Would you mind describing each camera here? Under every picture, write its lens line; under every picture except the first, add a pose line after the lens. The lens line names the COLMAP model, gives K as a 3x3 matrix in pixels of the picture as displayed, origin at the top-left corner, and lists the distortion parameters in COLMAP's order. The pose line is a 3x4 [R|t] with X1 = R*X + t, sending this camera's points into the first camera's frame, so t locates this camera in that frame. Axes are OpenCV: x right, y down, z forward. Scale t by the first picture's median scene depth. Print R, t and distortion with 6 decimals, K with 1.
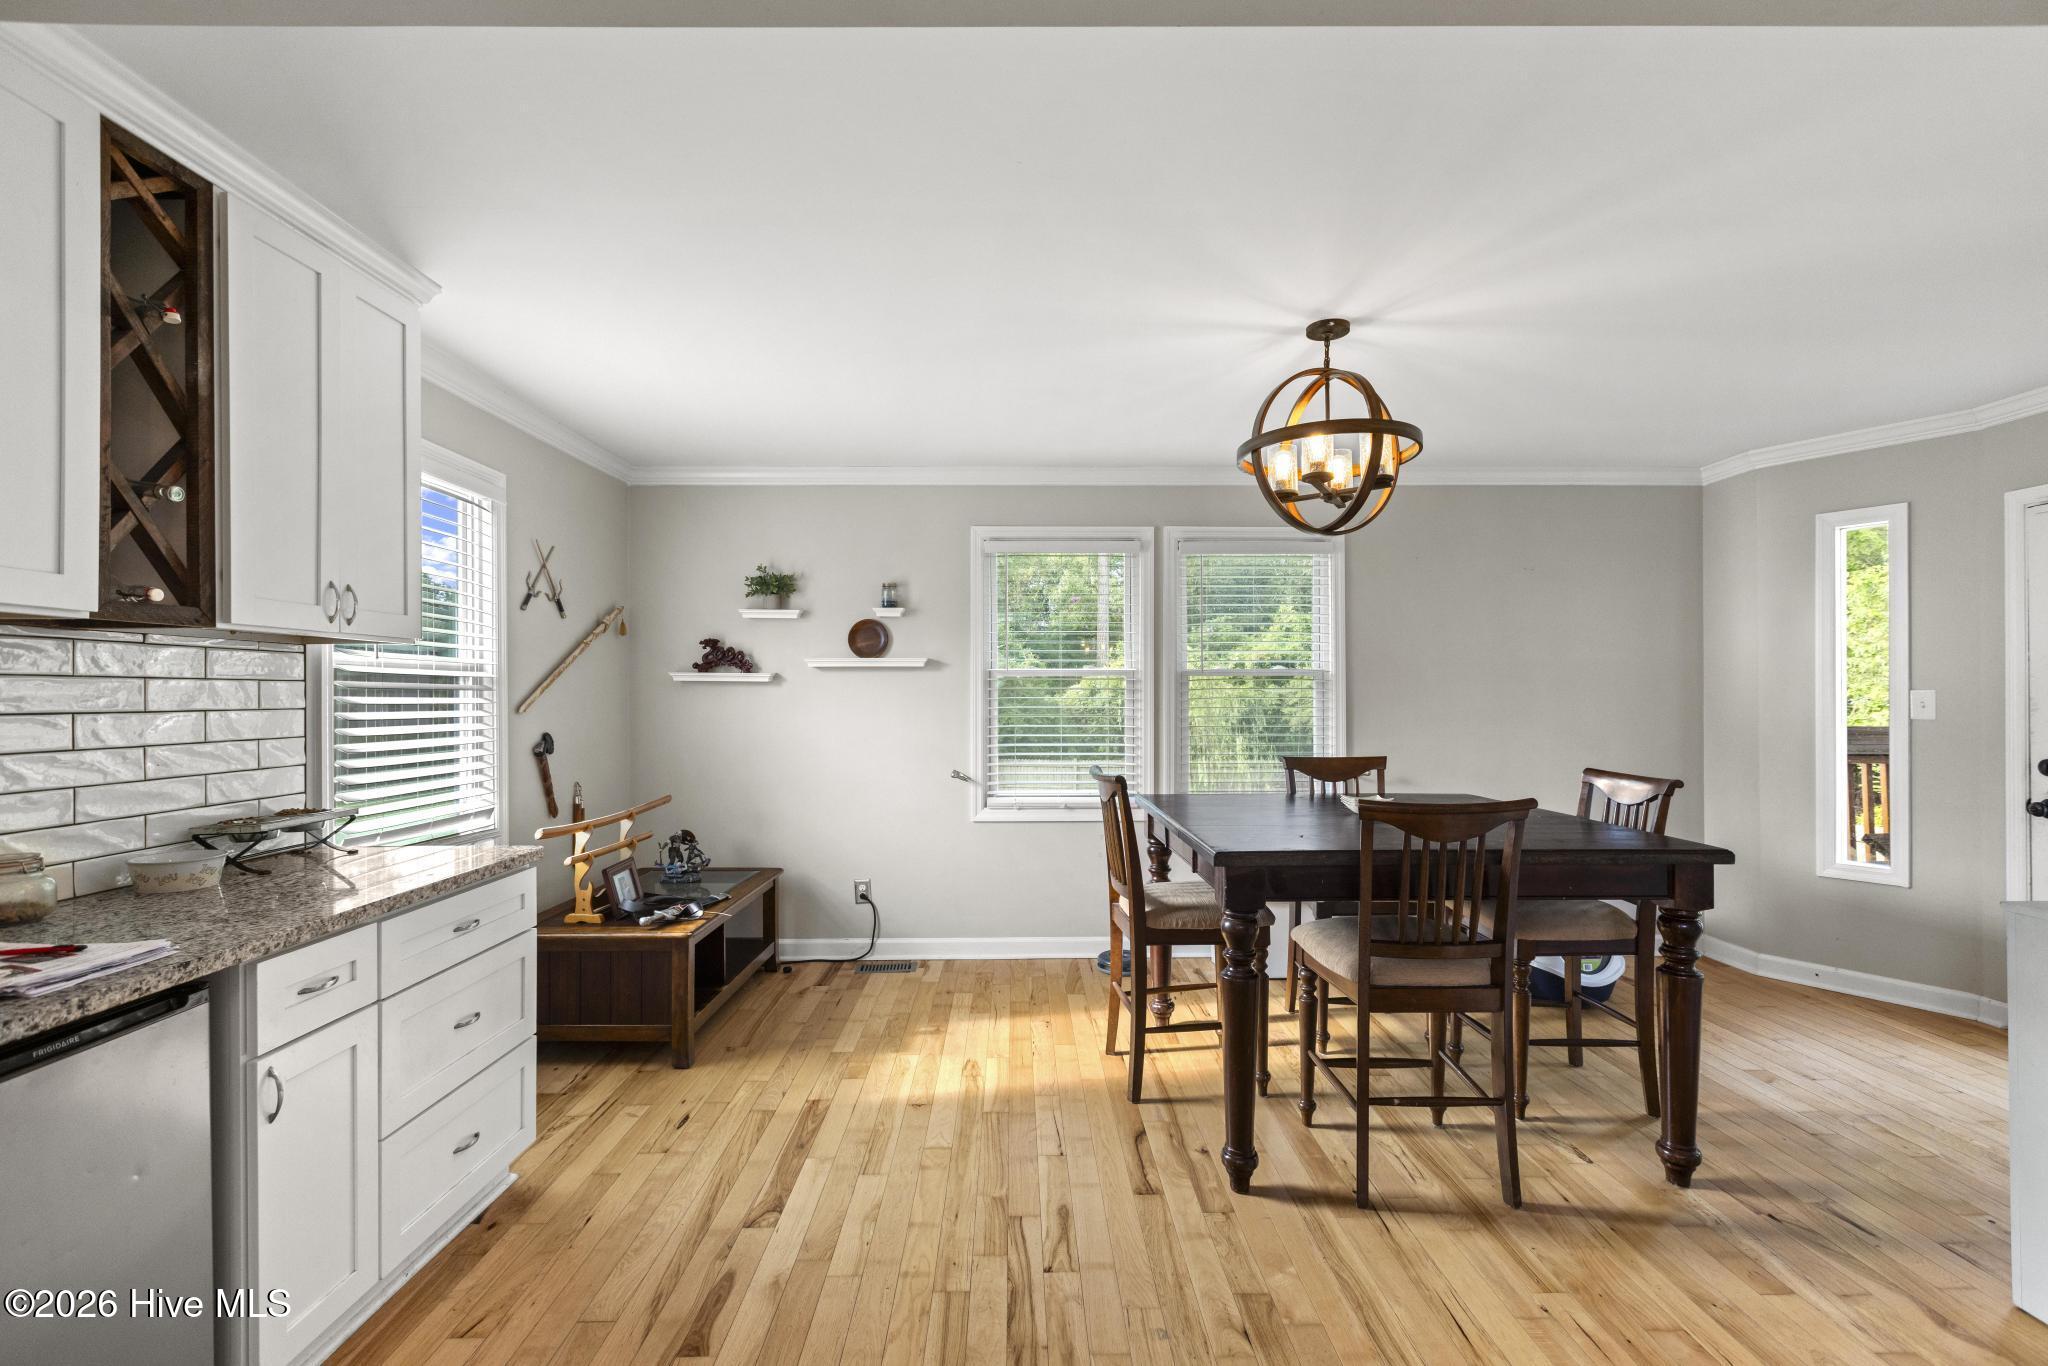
lens RADIAL K [[897.8, 0, 1024.0], [0, 897.8, 683.0], [0, 0, 1]] dist [0.000128, 0.000053]
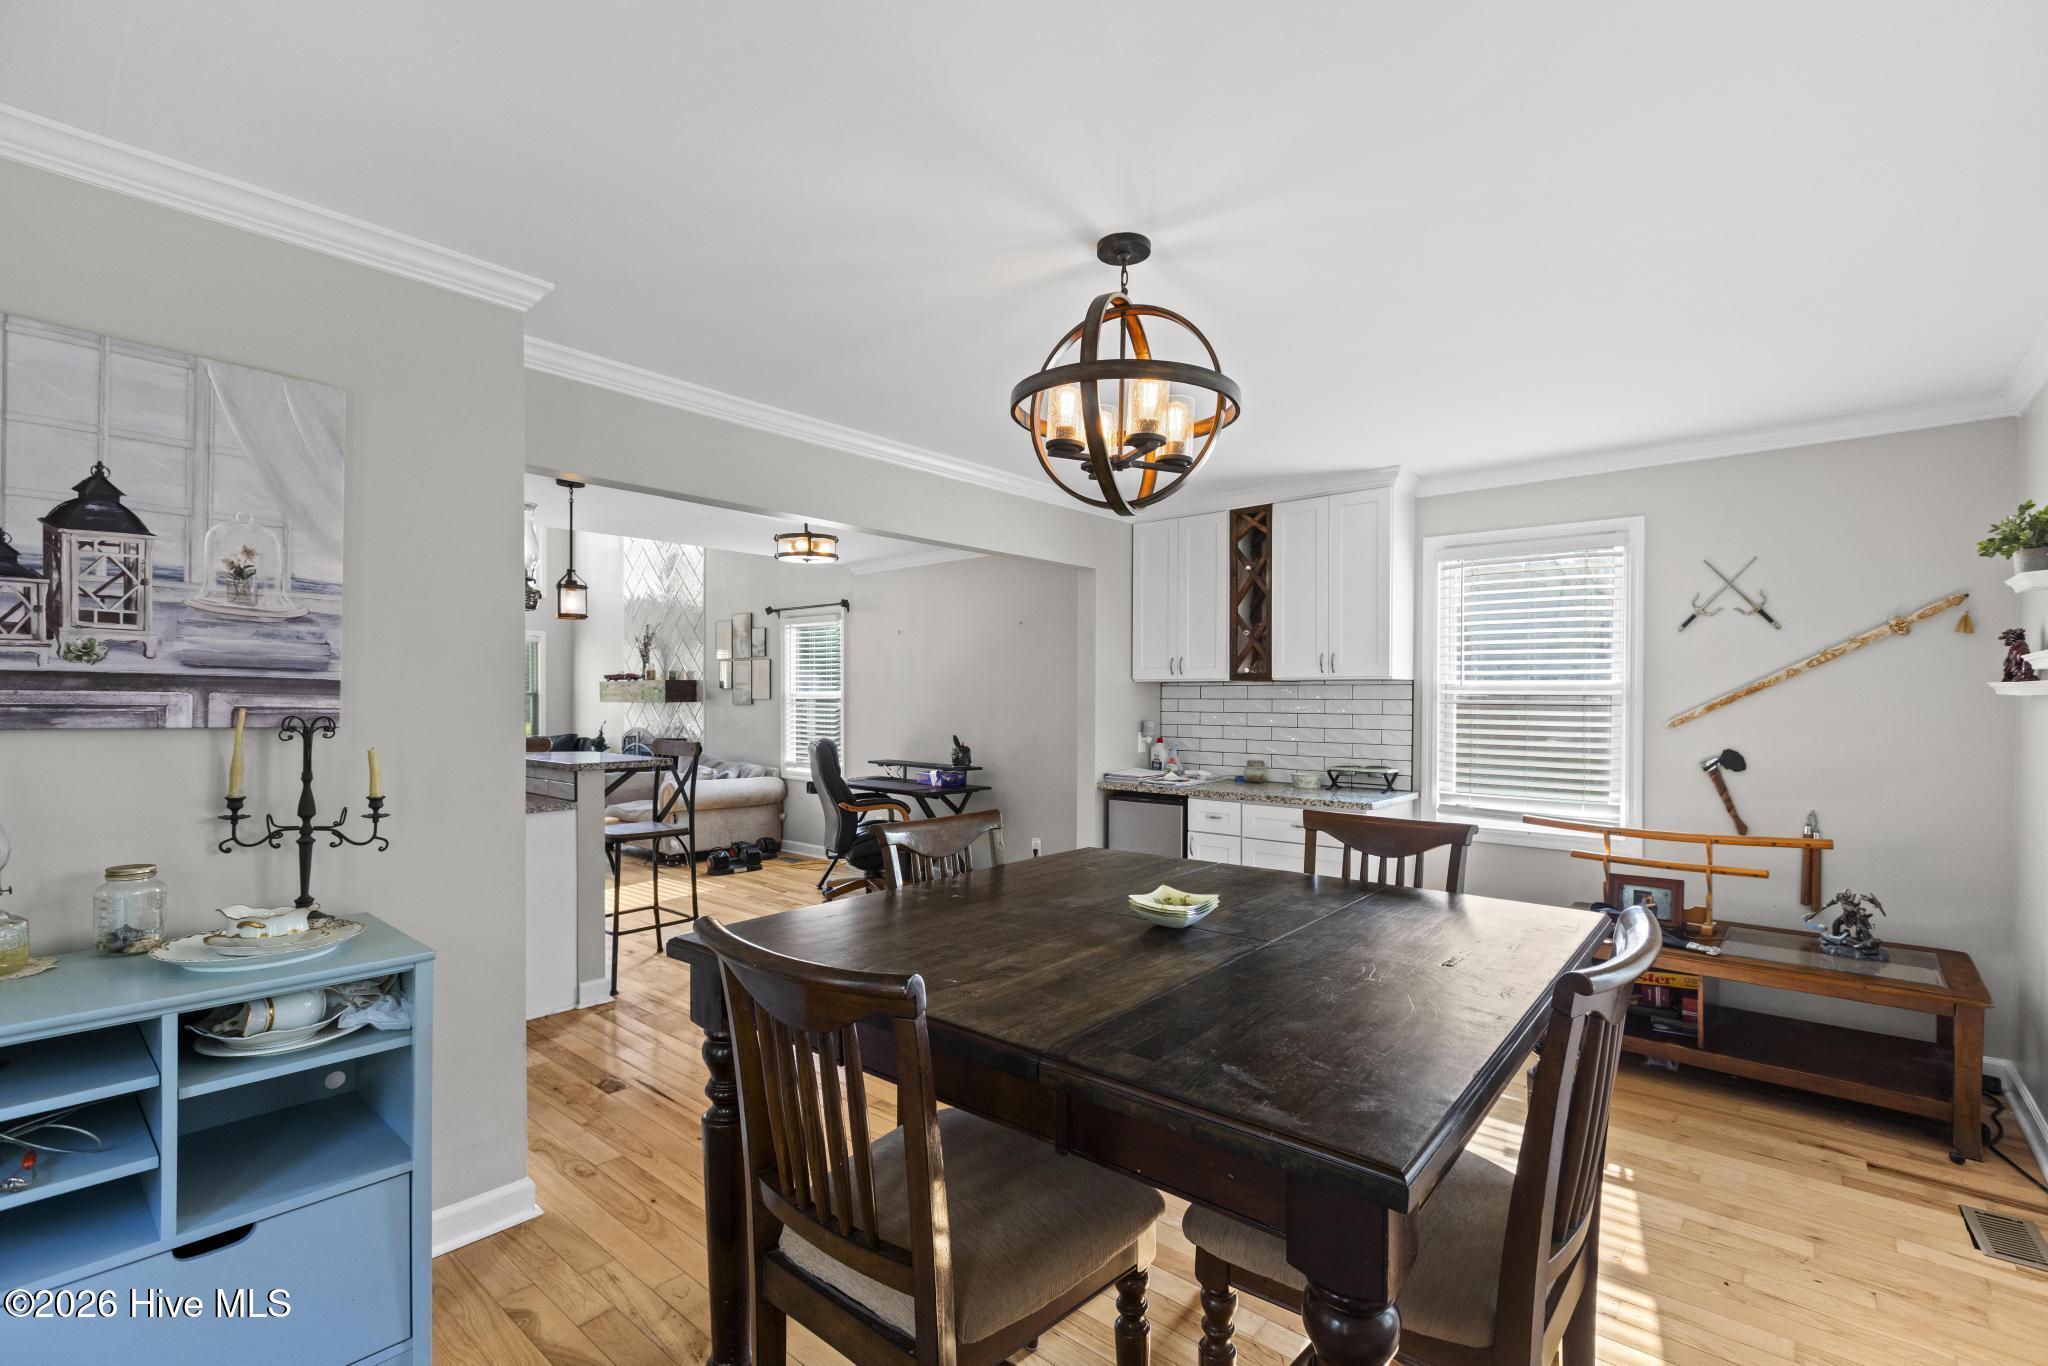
lens RADIAL K [[920.1, 0, 1025.9], [0, 920.1, 704.1], [0, 0, 1]] dist [-0.002860, 0.000312]
pose [[-0.663410, 0.002907, -0.748250, 0.594761], [-0.008129, 0.999905, 0.011092, -0.001123], [0.748212, 0.013441, -0.663324, 0.858893]]
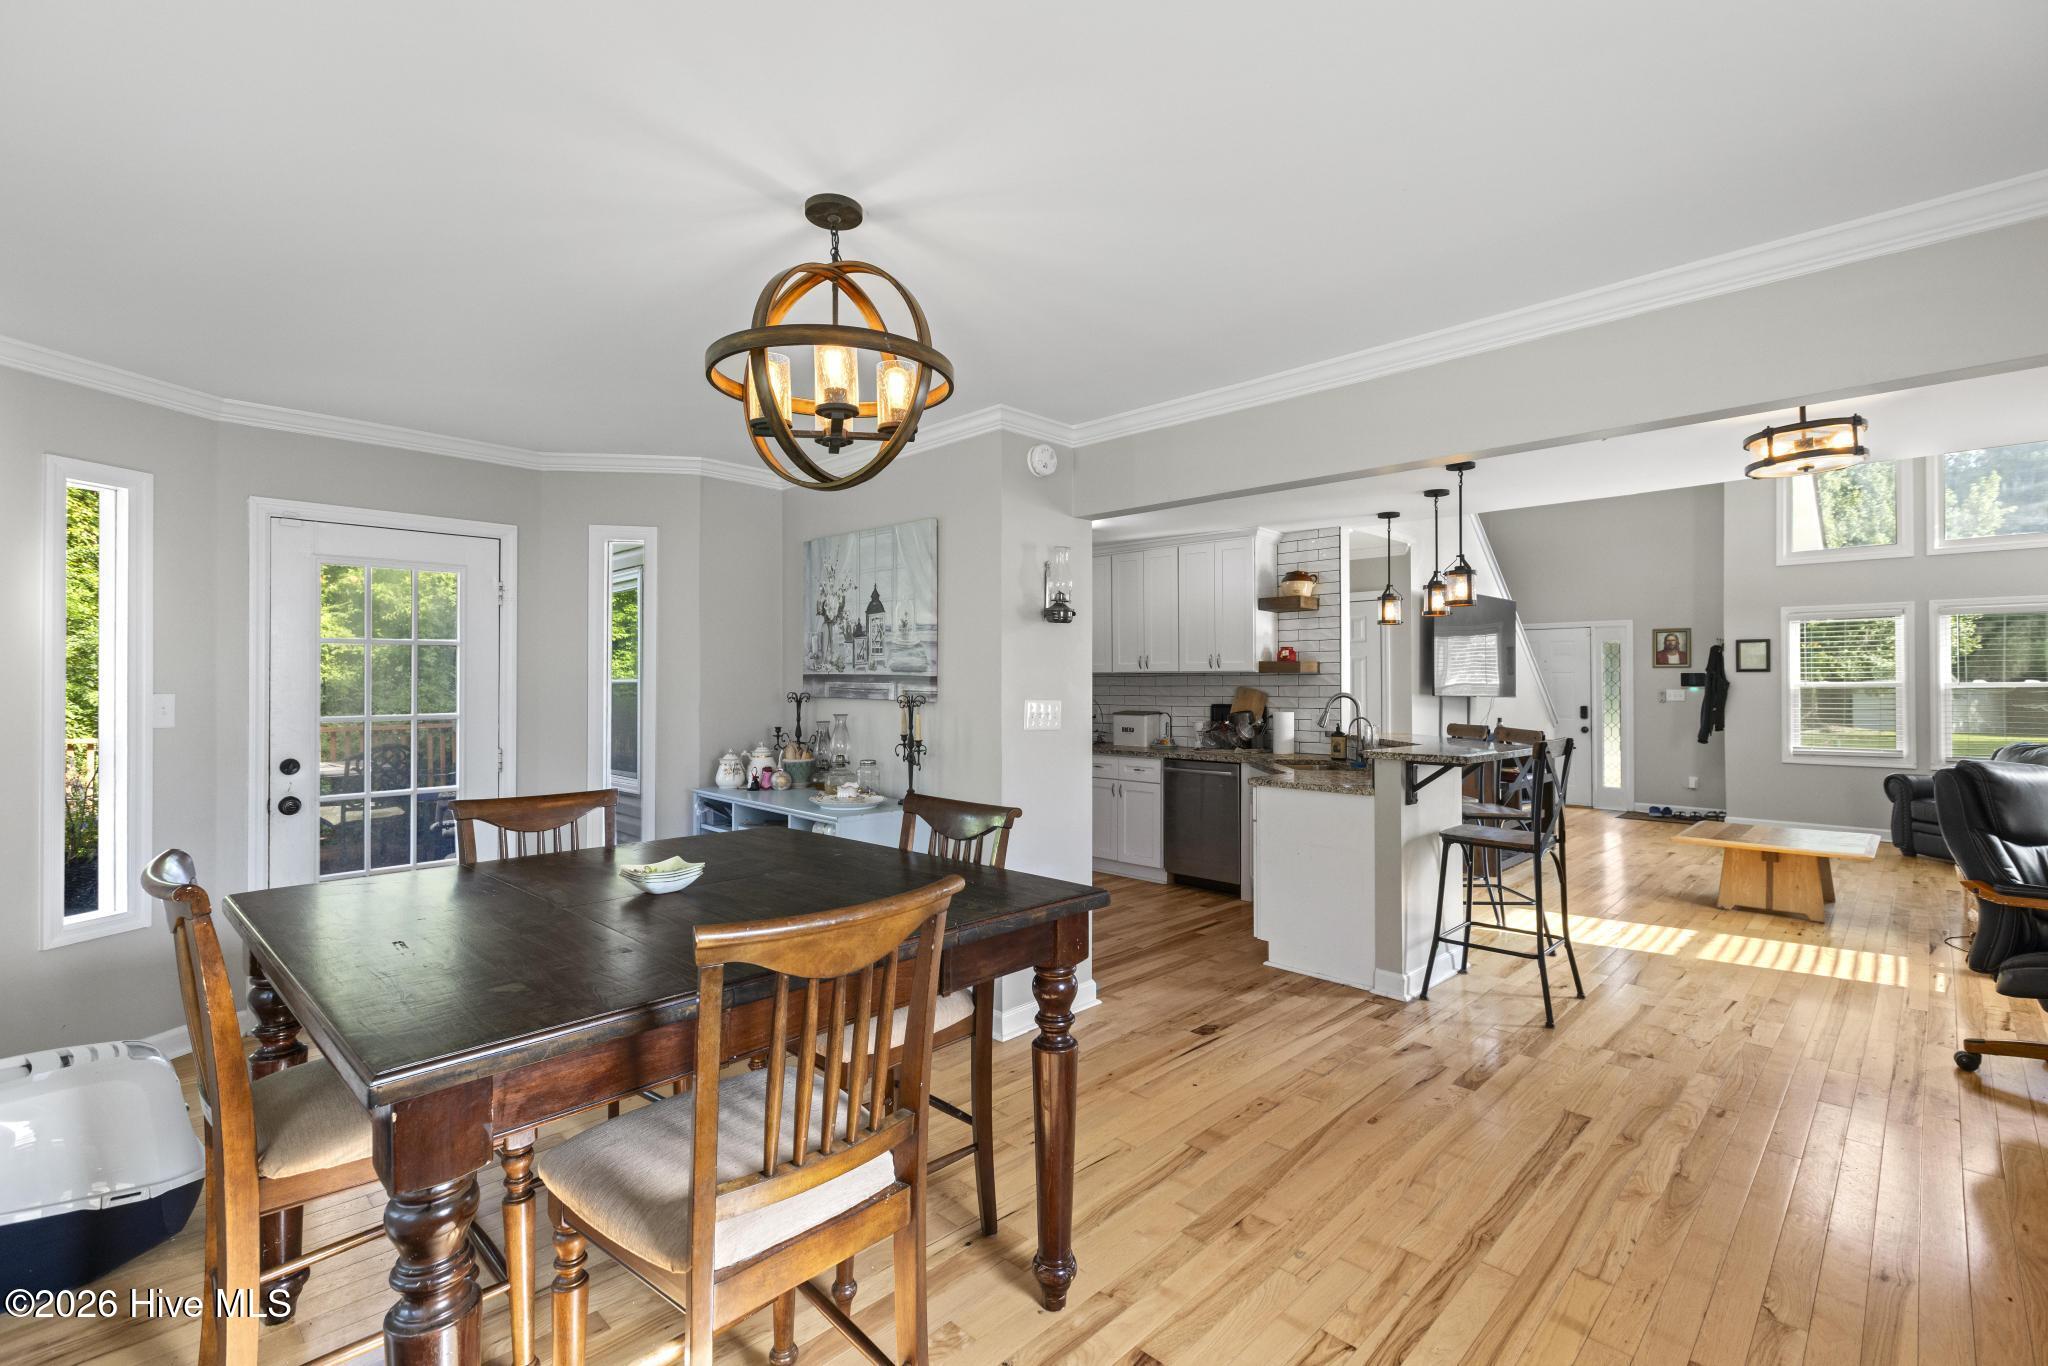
lens RADIAL K [[906.0, 0, 1029.0], [0, 906.0, 668.0], [0, 0, 1]] dist [-0.002508, -0.000015]
pose [[-0.702220, 0.010002, 0.711890, -0.179175], [0.000757, 0.999911, -0.013302, -0.001703], [-0.711960, -0.008803, -0.702165, 0.820628]]
